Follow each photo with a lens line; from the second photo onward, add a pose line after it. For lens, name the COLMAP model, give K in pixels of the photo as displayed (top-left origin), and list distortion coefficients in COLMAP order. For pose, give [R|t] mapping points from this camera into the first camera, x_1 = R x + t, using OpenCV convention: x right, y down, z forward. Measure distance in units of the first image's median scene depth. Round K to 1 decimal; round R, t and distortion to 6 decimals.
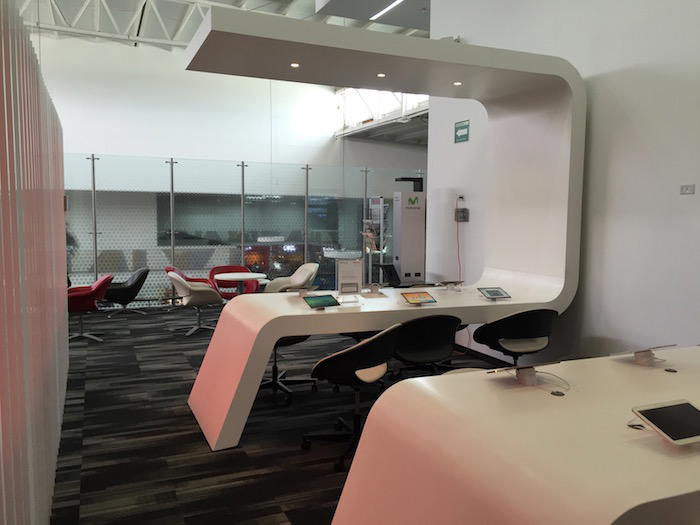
lens RADIAL K [[590.5, 0, 347.7], [0, 590.5, 263.3], [0, 0, 1]] dist [-0.001444, -0.019440]
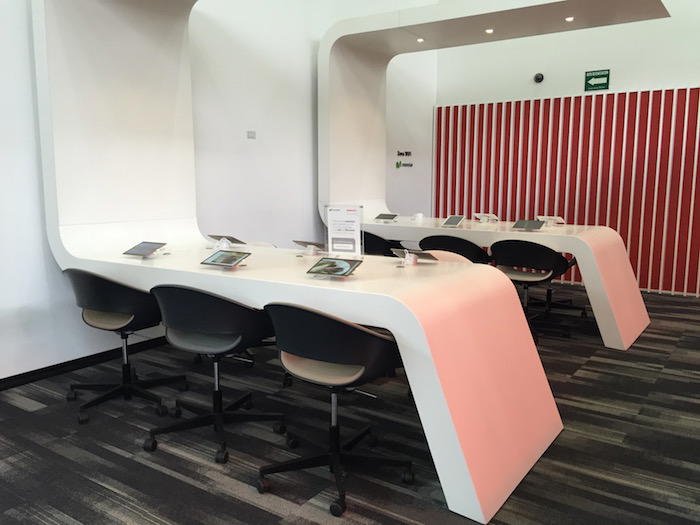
lens RADIAL K [[590.5, 0, 347.9], [0, 590.5, 260.5], [0, 0, 1]] dist [-0.001444, -0.019440]
pose [[-0.515857, -0.138233, 0.845448, -0.851110], [0.072695, 0.976273, 0.203979, -0.126675], [-0.853585, 0.166683, -0.493568, 1.861732]]
